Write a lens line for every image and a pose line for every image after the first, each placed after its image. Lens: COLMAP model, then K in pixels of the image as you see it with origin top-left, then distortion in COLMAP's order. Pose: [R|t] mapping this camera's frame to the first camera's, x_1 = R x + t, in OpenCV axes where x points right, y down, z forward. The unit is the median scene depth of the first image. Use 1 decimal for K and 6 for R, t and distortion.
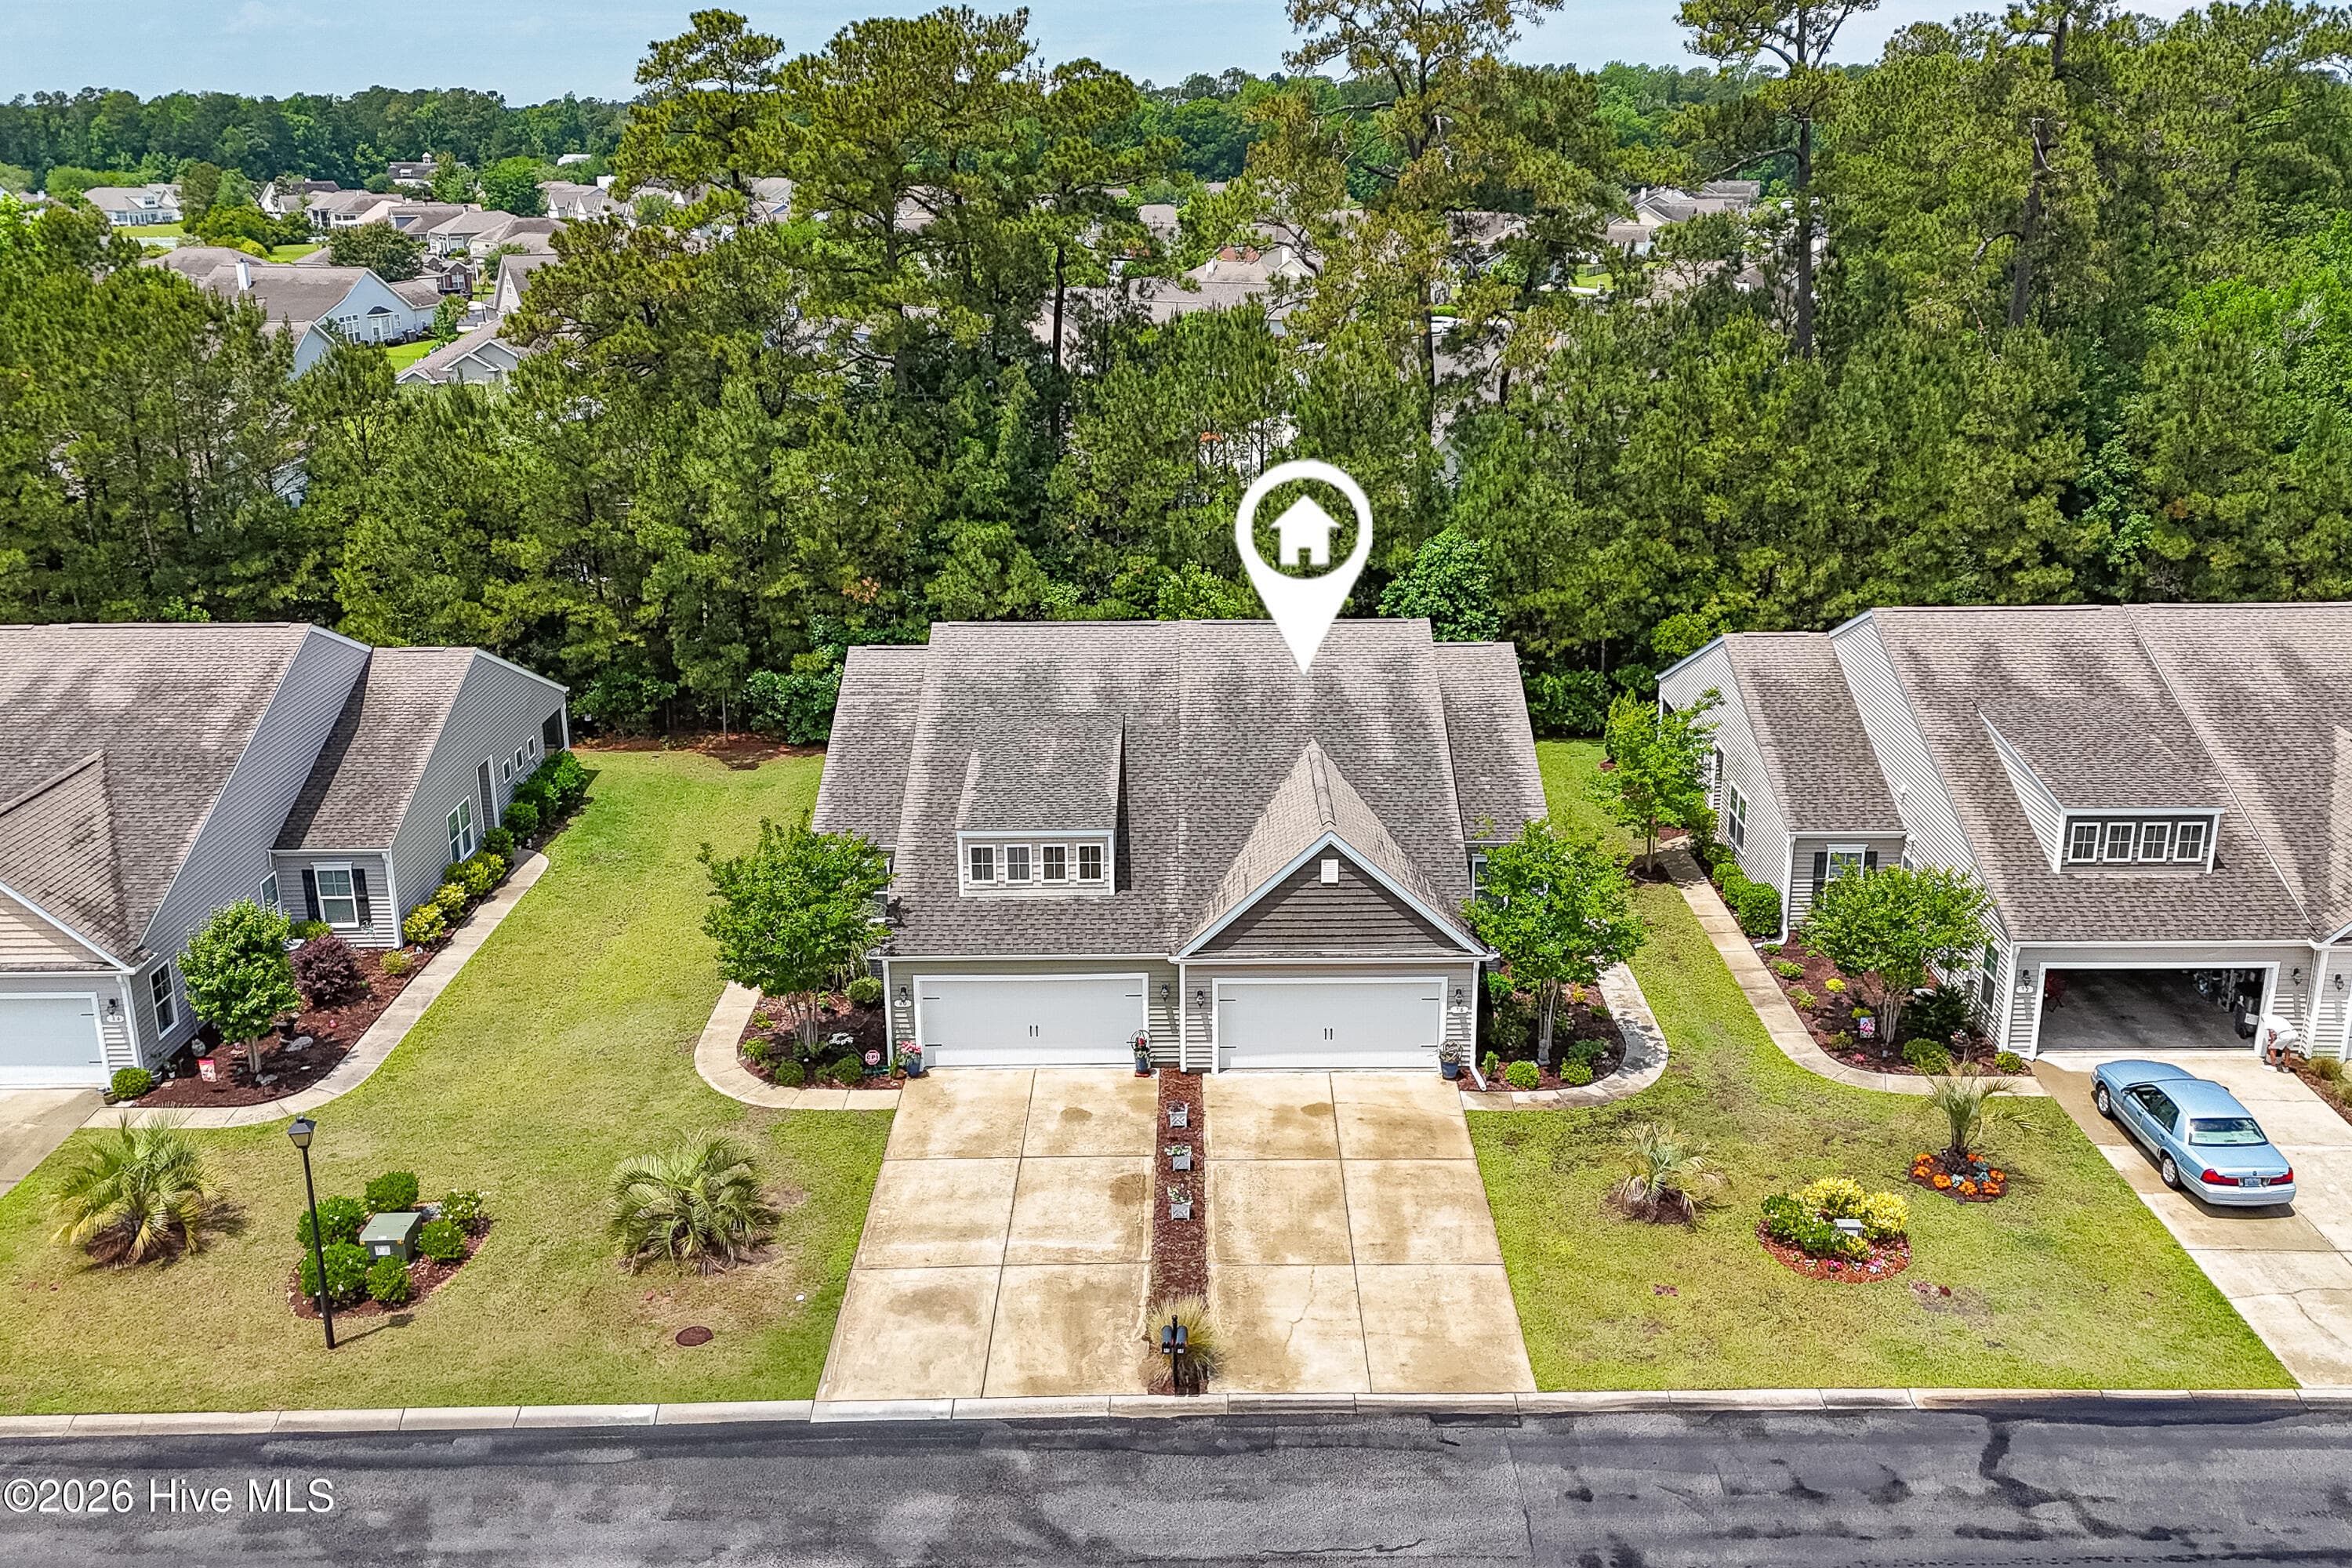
lens RADIAL K [[2100.0, 0, 1208.5], [0, 2100.0, 781.4], [0, 0, 1]] dist [0.149767, -0.285362]
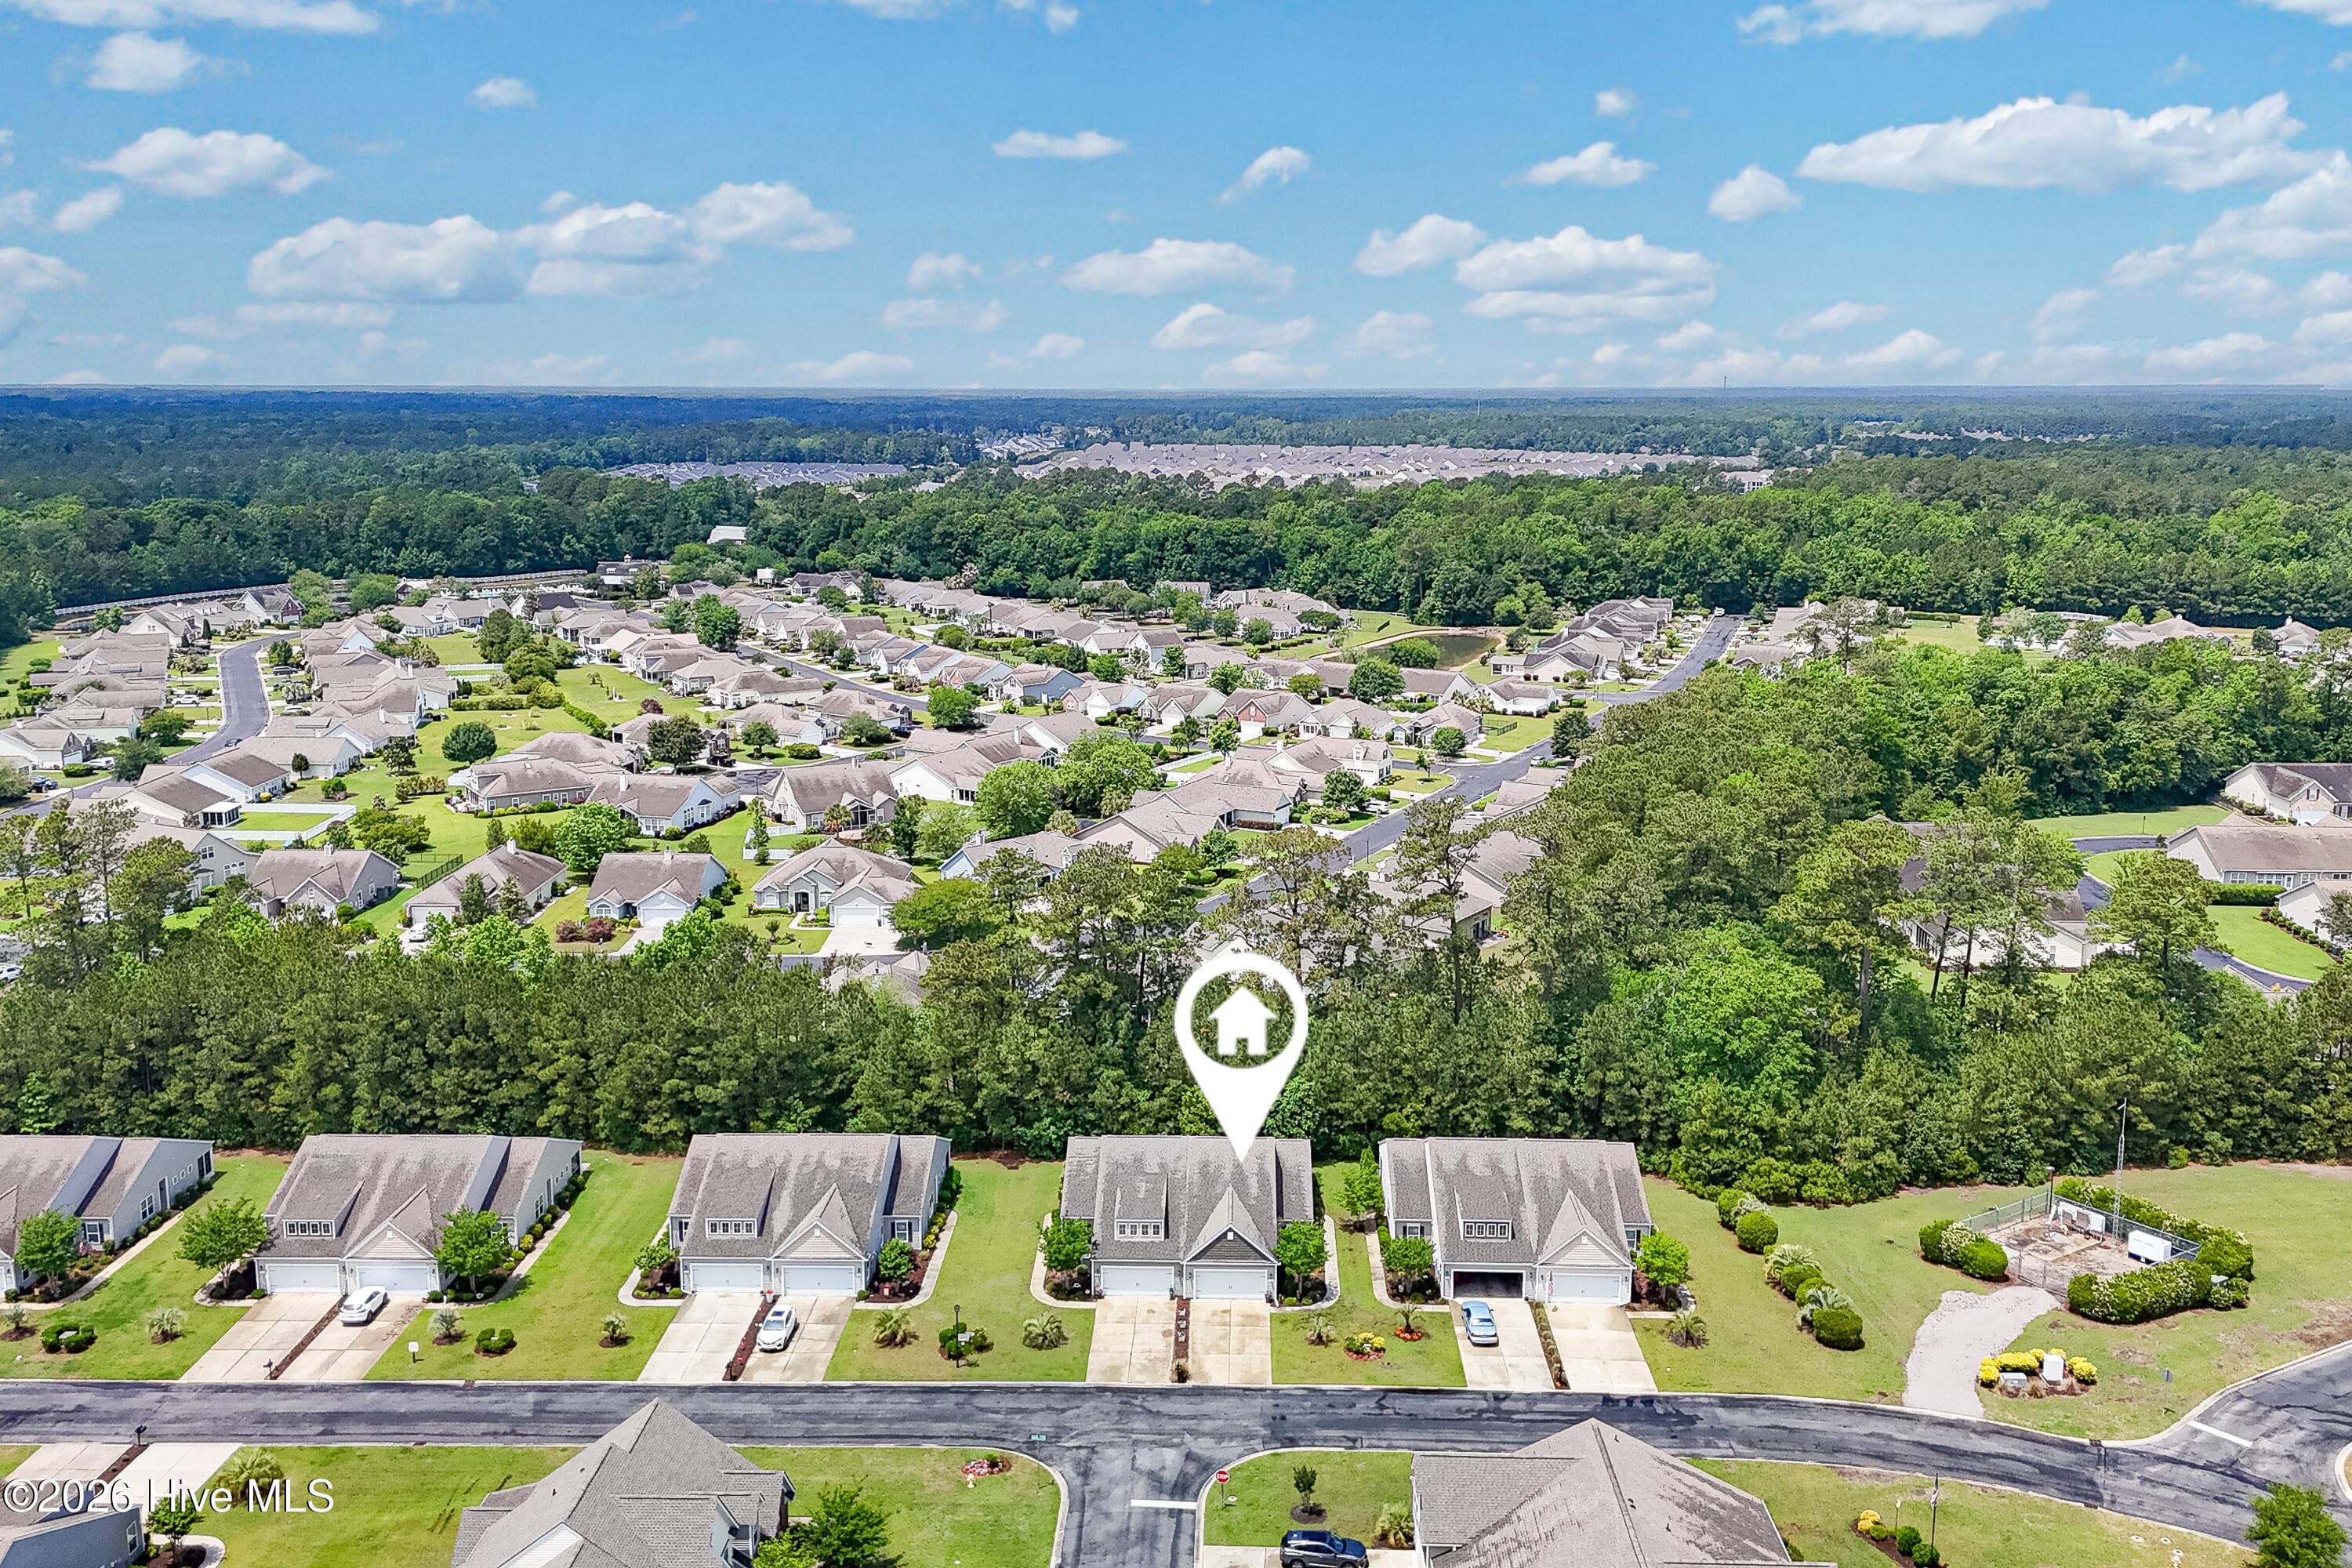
lens RADIAL K [[2038.2, 0, 1176.0], [0, 2038.2, 784.0], [0, 0, 1]] dist [0.151132, -0.257769]
pose [[0.999273, 0.011963, -0.036191, 0.077782], [-0.015966, 0.993532, -0.112425, -0.284428], [0.034612, 0.112921, 0.993001, -2.165976]]
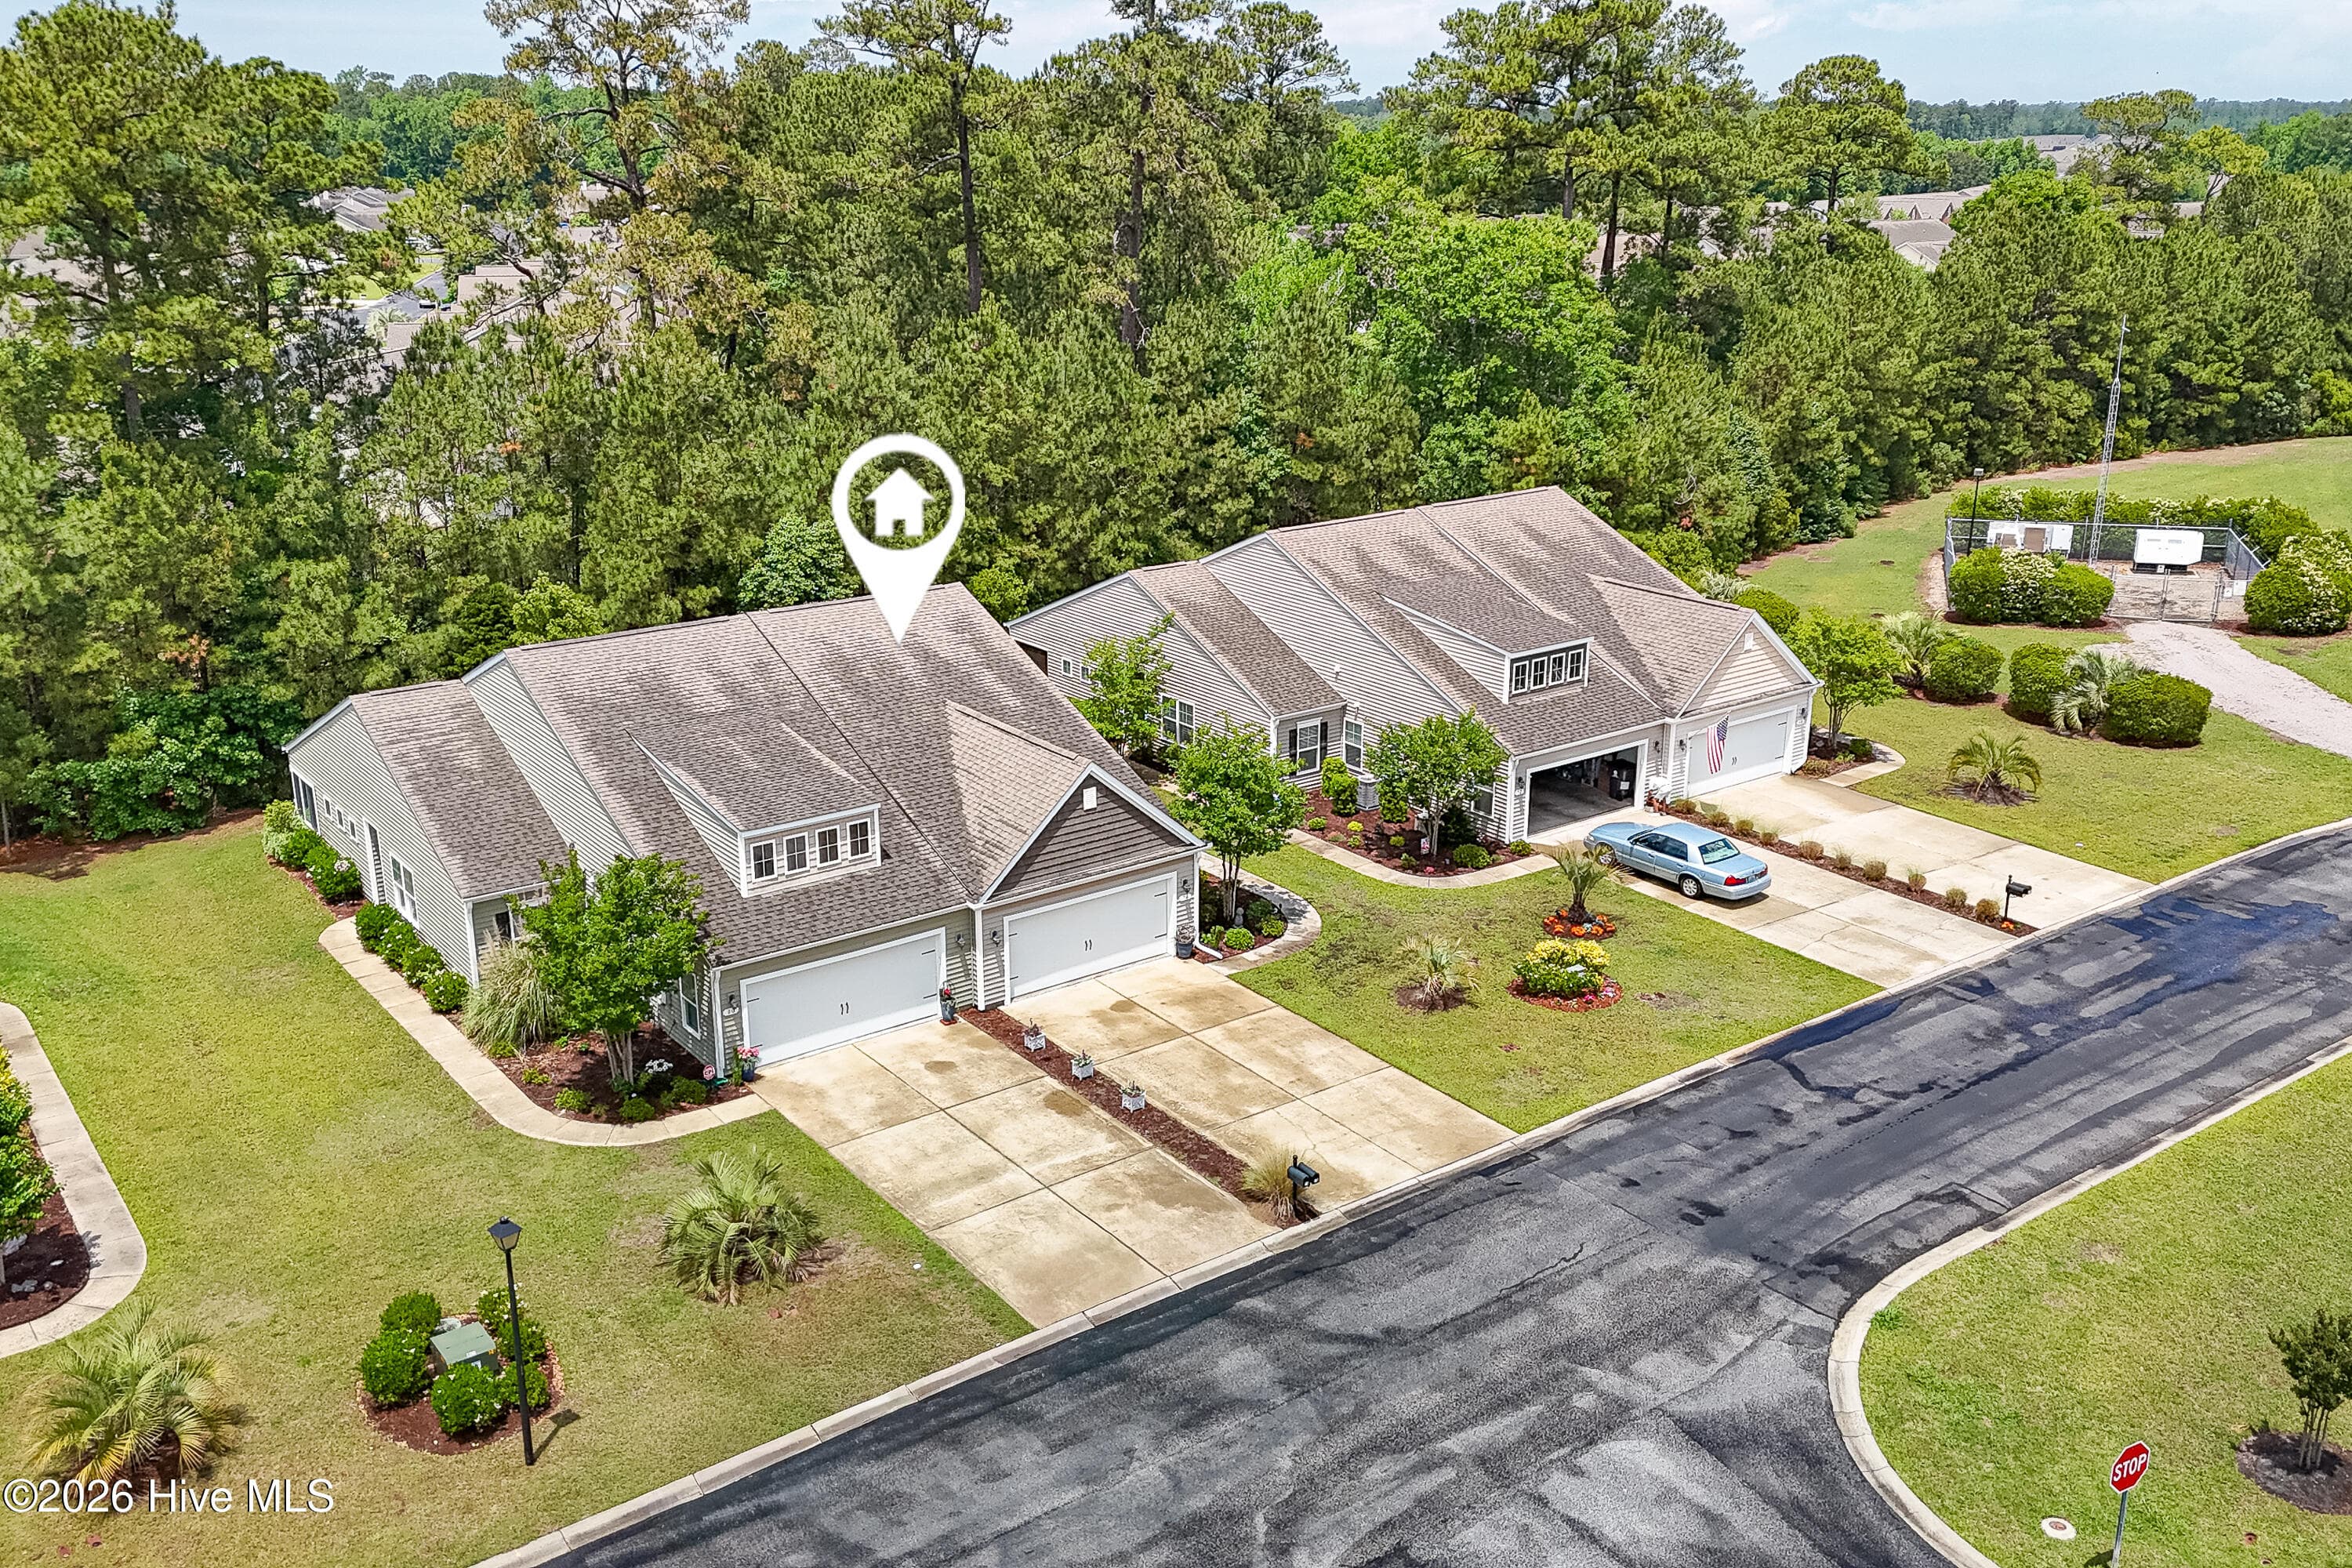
lens RADIAL K [[2038.2, 0, 1176.0], [0, 2038.2, 784.0], [0, 0, 1]] dist [0.151132, -0.257769]
pose [[0.807449, -0.180572, 0.561623, -0.500912], [0.177526, 0.982250, 0.060581, -0.022114], [-0.562593, 0.050786, 0.825172, 0.071219]]
